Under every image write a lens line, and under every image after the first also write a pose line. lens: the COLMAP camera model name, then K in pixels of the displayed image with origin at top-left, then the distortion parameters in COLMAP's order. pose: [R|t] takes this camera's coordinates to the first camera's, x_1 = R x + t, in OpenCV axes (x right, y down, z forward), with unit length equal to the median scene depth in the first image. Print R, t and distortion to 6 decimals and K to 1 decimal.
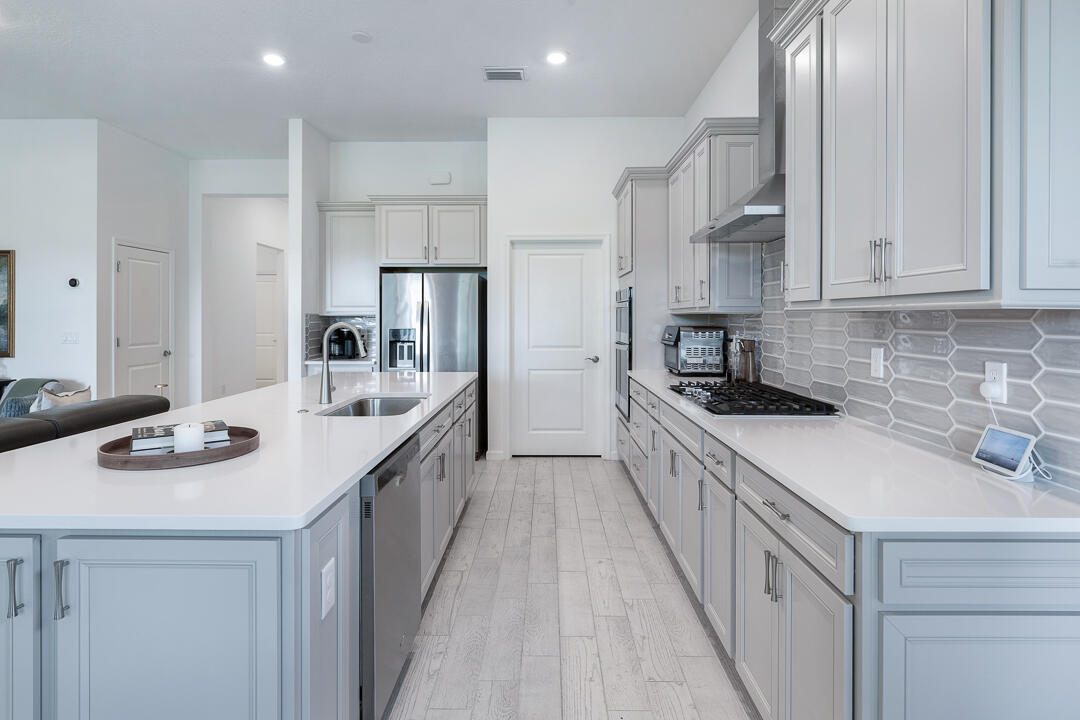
lens RADIAL K [[561.7, 0, 542.2], [0, 561.7, 317.6], [0, 0, 1]] dist [-0.000462, -0.000283]
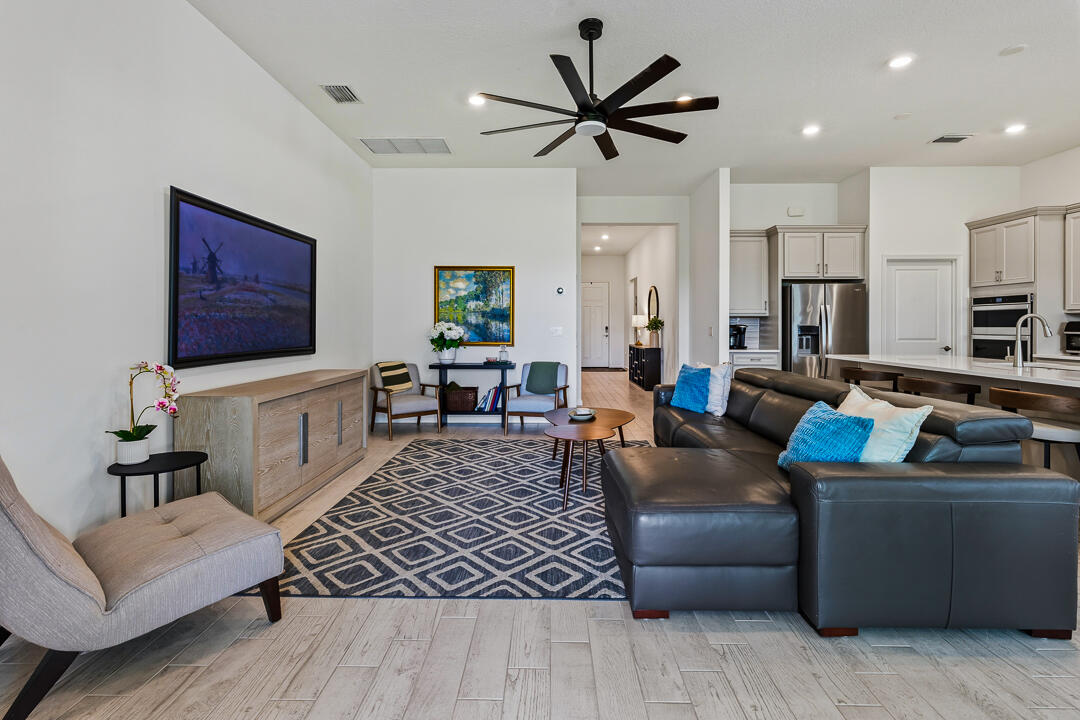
lens RADIAL K [[496.0, 0, 541.8], [0, 496.0, 325.4], [0, 0, 1]] dist [0.003269, -0.001065]
pose [[0.999991, 0.001404, -0.003990, -1.362567], [-0.001414, 0.999996, -0.002462, 0.036925], [0.003986, 0.002468, 0.999989, -0.283507]]
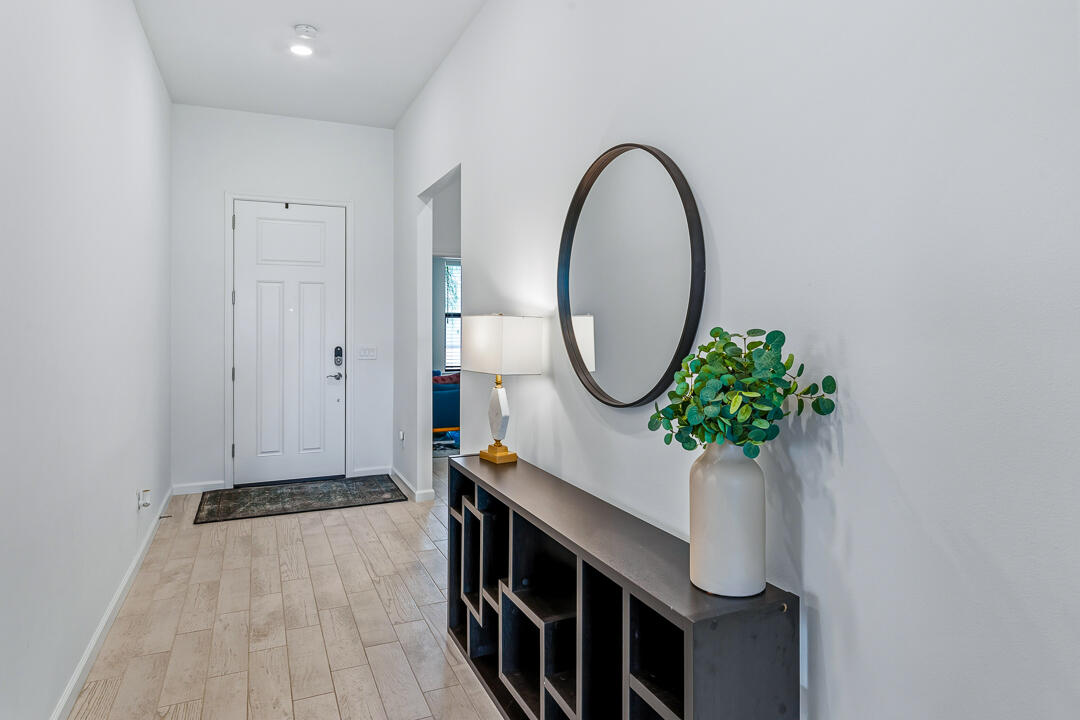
lens RADIAL K [[650.6, 0, 540.0], [0, 650.6, 360.0], [0, 0, 1]] dist [0.000118, 0.000005]
pose [[0.913204, -0.018628, 0.407076, -1.042430], [-0.003254, 0.998590, 0.052994, -0.025160], [-0.407489, -0.049719, 0.911856, 2.149192]]
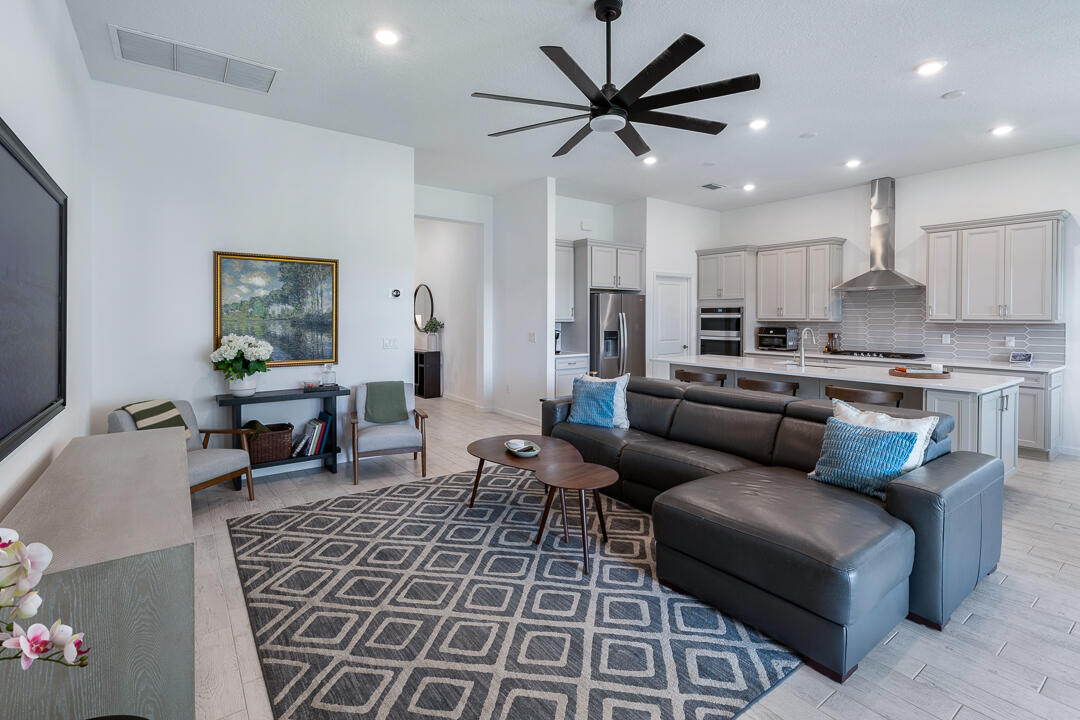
lens RADIAL K [[500.3, 0, 533.0], [0, 500.3, 321.6], [0, 0, 1]] dist [0.001509, -0.000746]
pose [[0.804533, -0.004068, 0.593894, -1.874097], [-0.001169, 0.999964, 0.008433, -0.023776], [-0.593907, -0.007479, 0.804499, 0.079458]]
